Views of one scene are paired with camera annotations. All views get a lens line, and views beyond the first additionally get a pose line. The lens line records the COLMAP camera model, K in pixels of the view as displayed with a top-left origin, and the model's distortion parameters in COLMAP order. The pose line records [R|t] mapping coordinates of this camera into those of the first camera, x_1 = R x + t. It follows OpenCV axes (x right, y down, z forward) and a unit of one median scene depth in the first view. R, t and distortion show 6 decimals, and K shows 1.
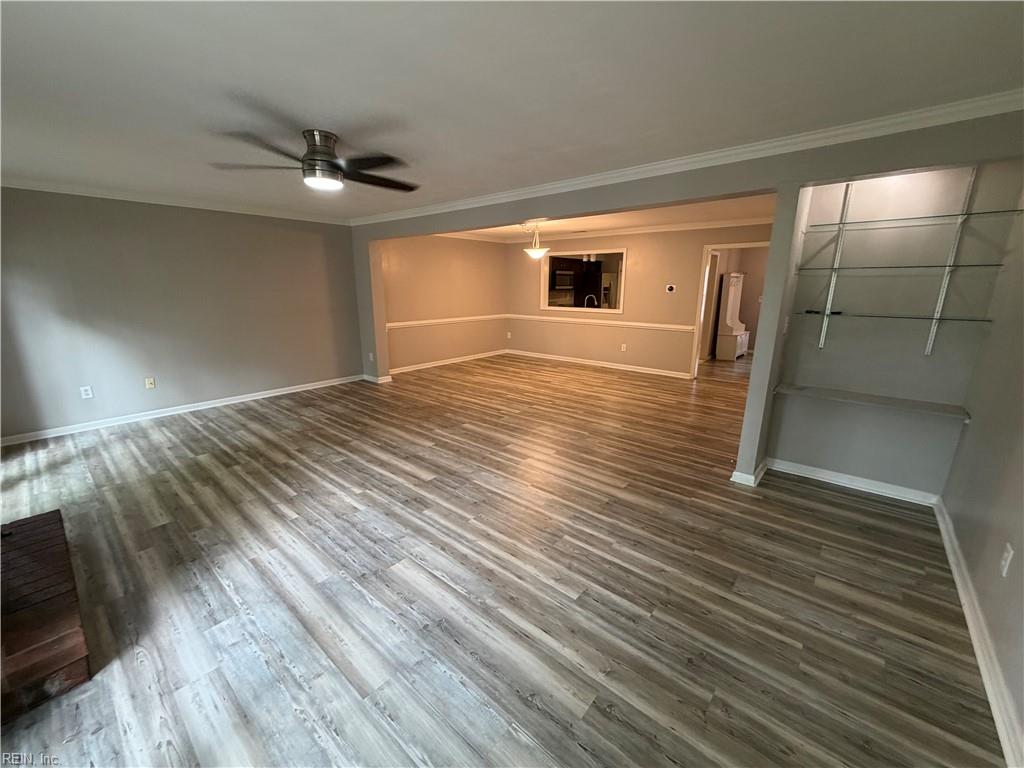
lens RADIAL K [[409.4, 0, 507.4], [0, 409.4, 391.8], [0, 0, 1]] dist [-0.002526, 0.000180]
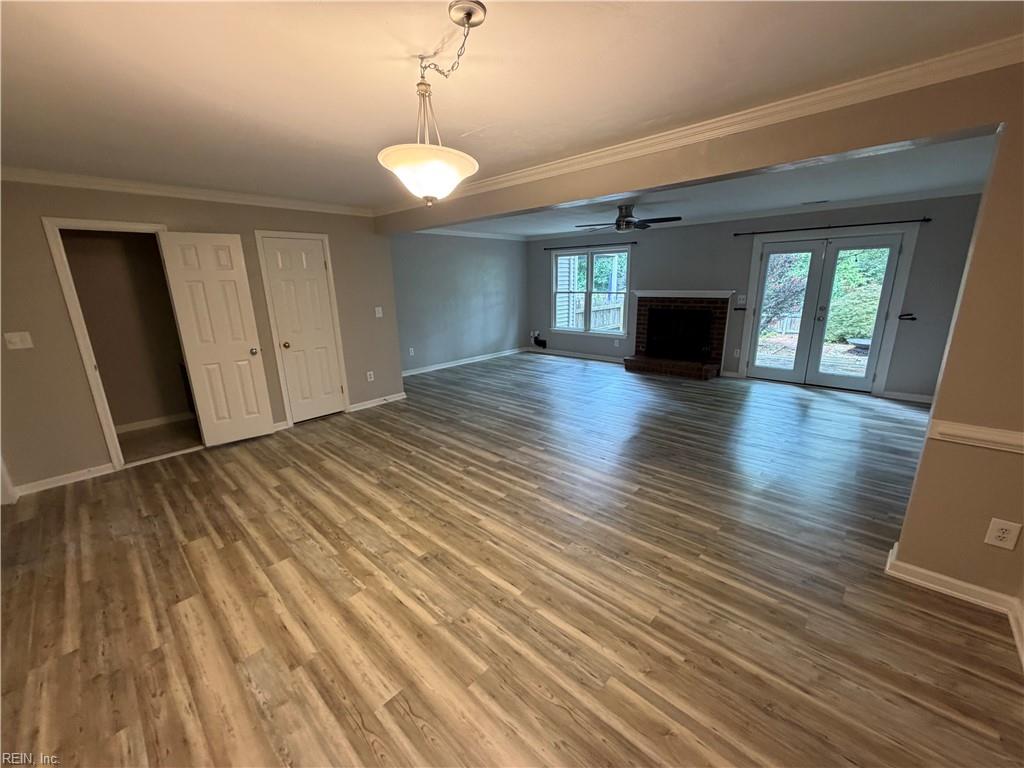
lens RADIAL K [[409.4, 0, 508.4], [0, 409.4, 384.3], [0, 0, 1]] dist [-0.002526, 0.000180]
pose [[-0.998574, 0.007939, 0.052794, 0.016194], [0.032693, 0.872713, 0.487137, -0.747065], [-0.042207, 0.488169, -0.871728, 2.744580]]
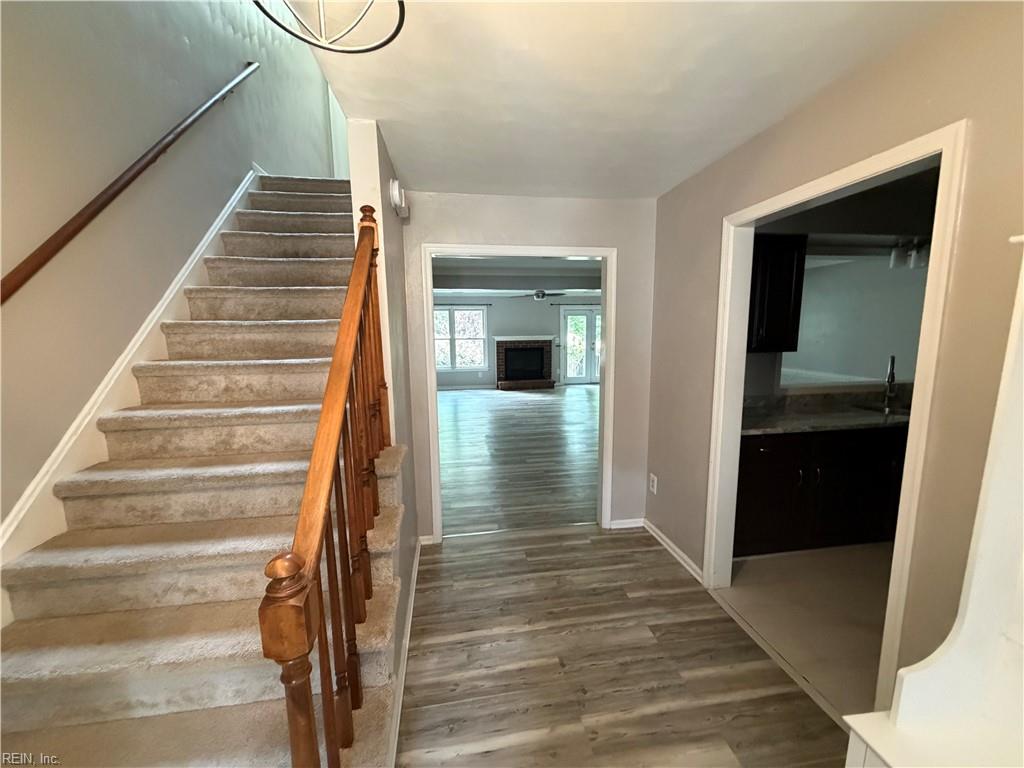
lens RADIAL K [[409.4, 0, 509.9], [0, 409.4, 385.4], [0, 0, 1]] dist [-0.002526, 0.000180]
pose [[-0.656648, 0.112291, -0.745791, 1.977353], [-0.180001, 0.936945, 0.299557, -0.709858], [0.732403, 0.330946, -0.595030, 2.656193]]
